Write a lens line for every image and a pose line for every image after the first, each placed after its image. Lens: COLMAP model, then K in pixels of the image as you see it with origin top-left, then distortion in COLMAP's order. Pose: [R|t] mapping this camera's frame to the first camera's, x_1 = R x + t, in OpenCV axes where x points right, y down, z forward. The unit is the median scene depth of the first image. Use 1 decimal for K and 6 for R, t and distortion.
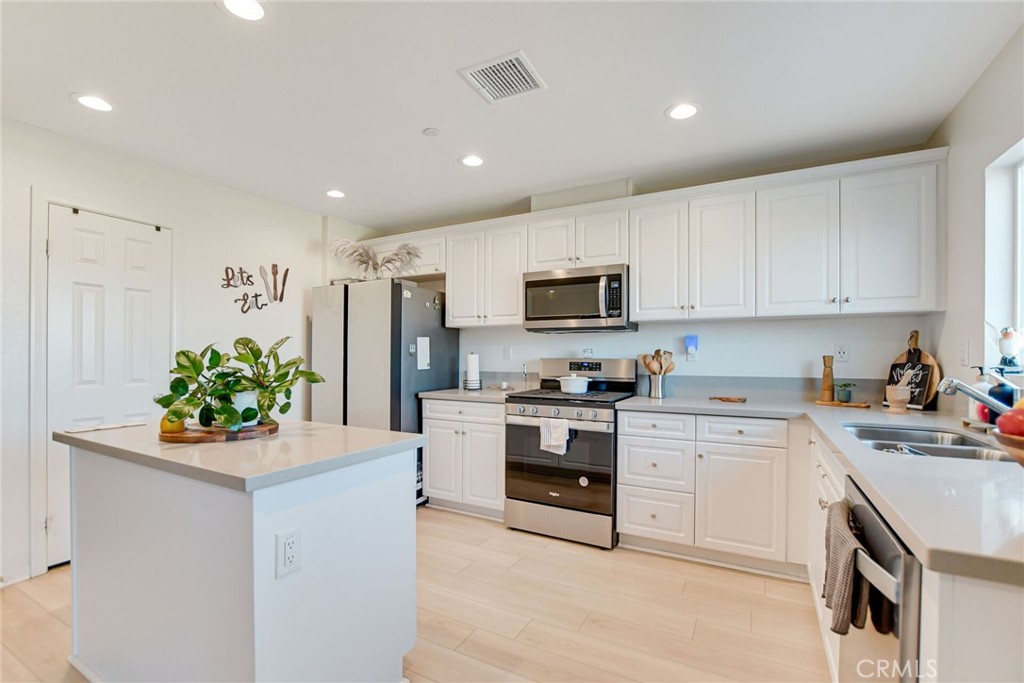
lens RADIAL K [[456.8, 0, 511.8], [0, 456.8, 355.5], [0, 0, 1]] dist [-0.019674, 0.002932]
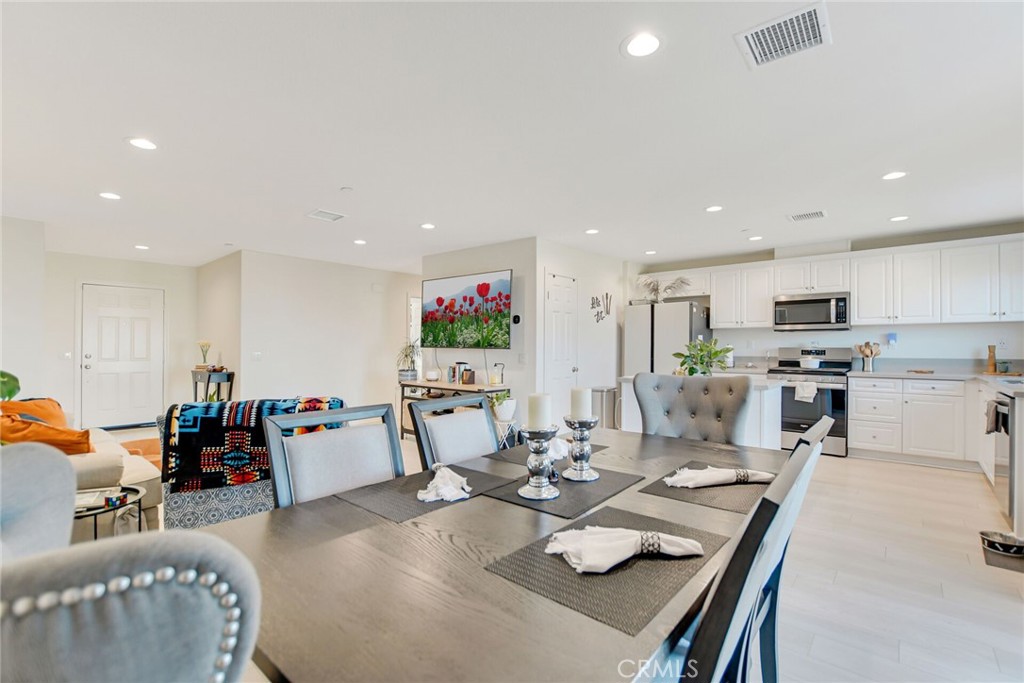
lens RADIAL K [[456.8, 0, 507.9], [0, 456.8, 345.1], [0, 0, 1]] dist [-0.019674, 0.002932]
pose [[0.974244, -0.003640, -0.225465, -0.587676], [0.002918, 0.999989, -0.003535, -0.000309], [0.225476, 0.002786, 0.974245, -0.891228]]
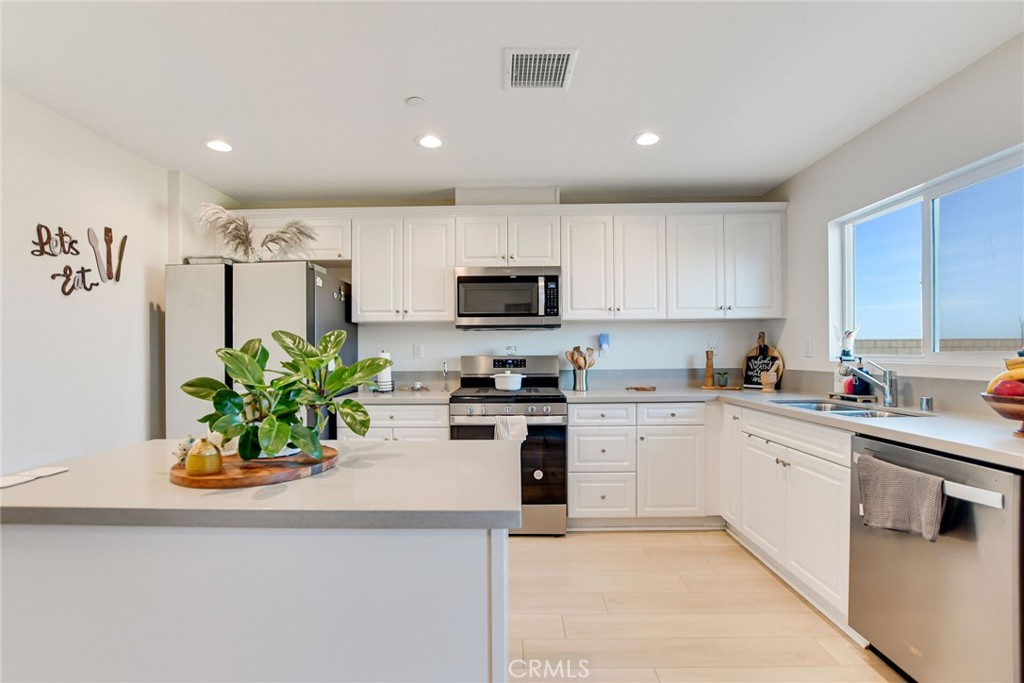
lens RADIAL K [[456.8, 0, 507.6], [0, 456.8, 352.5], [0, 0, 1]] dist [-0.019674, 0.002932]
pose [[0.886319, -0.008777, 0.462992, -0.349572], [0.010664, 0.999942, -0.001458, 0.001002], [-0.462952, 0.006230, 0.886361, 0.107156]]
